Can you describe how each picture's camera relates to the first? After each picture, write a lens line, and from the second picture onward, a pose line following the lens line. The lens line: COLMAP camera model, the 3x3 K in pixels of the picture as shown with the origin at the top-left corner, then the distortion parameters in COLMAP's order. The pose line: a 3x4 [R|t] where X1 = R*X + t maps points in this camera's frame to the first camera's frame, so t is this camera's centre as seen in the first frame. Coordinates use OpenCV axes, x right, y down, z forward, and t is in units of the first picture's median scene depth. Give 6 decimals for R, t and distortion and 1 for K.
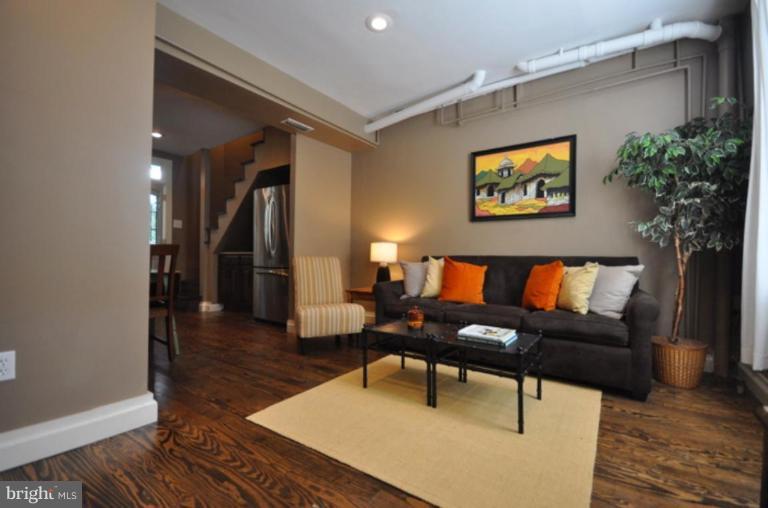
lens RADIAL K [[334.6, 0, 384.0], [0, 334.6, 254.0], [0, 0, 1]] dist [0.013379, -0.013102]
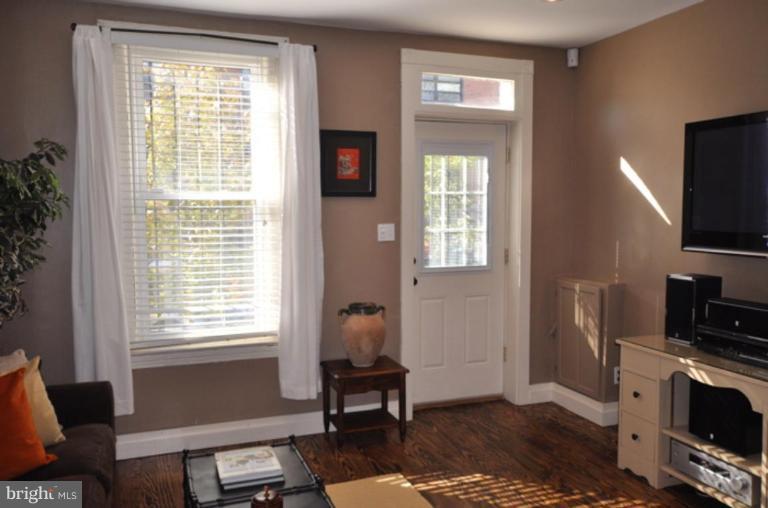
lens RADIAL K [[632.8, 0, 384.0], [0, 632.8, 254.0], [0, 0, 1]] dist [0.007727, 0.042501]
pose [[-0.829628, -0.043814, 0.556595, -0.550375], [-0.003148, 0.997267, 0.073810, -0.252706], [-0.558308, 0.059482, -0.827498, 1.616574]]
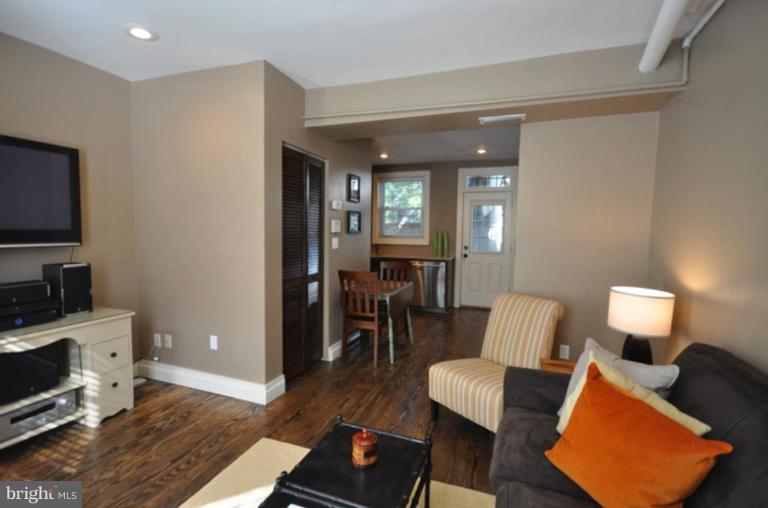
lens RADIAL K [[352.8, 0, 384.0], [0, 352.8, 254.0], [0, 0, 1]] dist [0.020681, -0.013025]
pose [[0.265709, 0.066794, -0.961737, 0.696385], [-0.010855, 0.997741, 0.066295, -0.209706], [0.963992, -0.007176, 0.265834, 0.831815]]
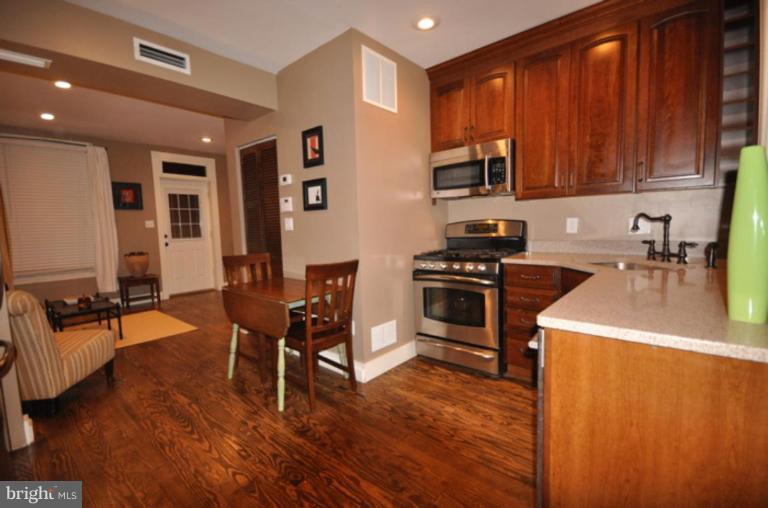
lens RADIAL K [[334.6, 0, 384.0], [0, 334.6, 254.0], [0, 0, 1]] dist [0.013379, -0.013102]
pose [[-0.996106, 0.014549, 0.086959, -1.406887], [0.021675, 0.996431, 0.081578, -0.129190], [-0.085462, 0.083145, -0.992866, 2.350714]]
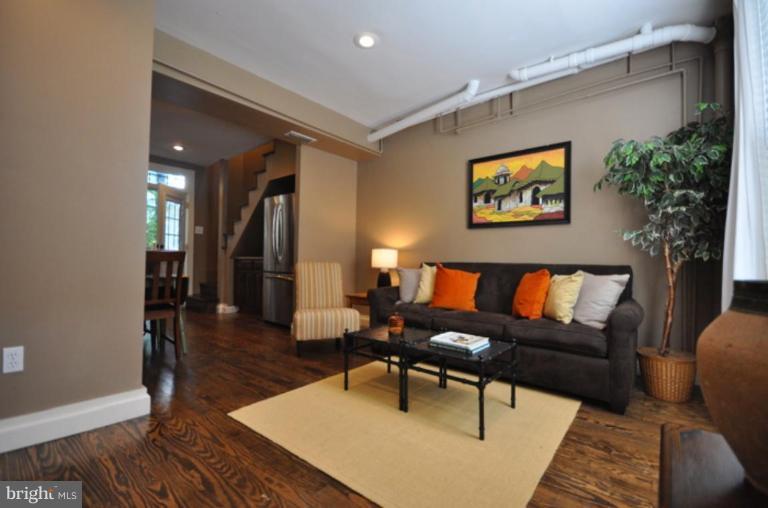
lens RADIAL K [[334.6, 0, 384.0], [0, 334.6, 254.0], [0, 0, 1]] dist [0.013379, -0.013102]
pose [[0.996964, 0.004000, -0.077763, 0.131682], [-0.004878, 0.999927, -0.011099, -0.012252], [0.077713, 0.011445, 0.996910, -0.032409]]
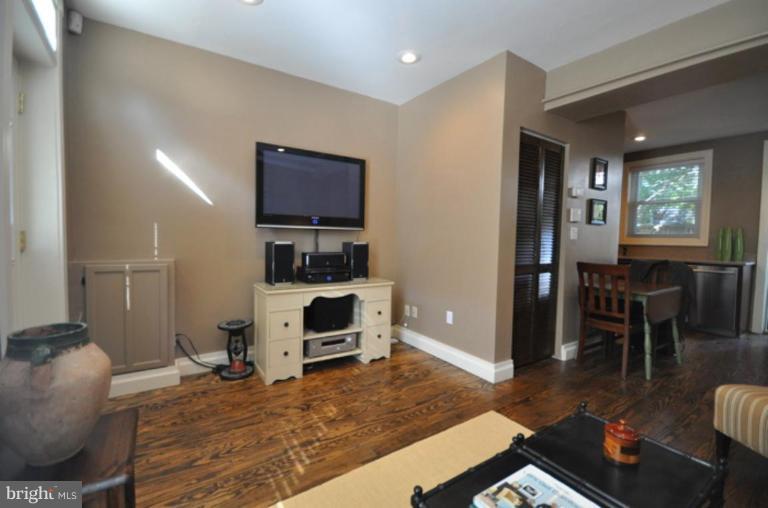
lens RADIAL K [[334.6, 0, 384.0], [0, 334.6, 254.0], [0, 0, 1]] dist [0.013379, -0.013102]
pose [[-0.354480, 0.041510, -0.934142, 0.680139], [-0.014829, 0.998639, 0.050003, -0.120051], [0.934946, 0.031577, -0.353382, 0.801527]]
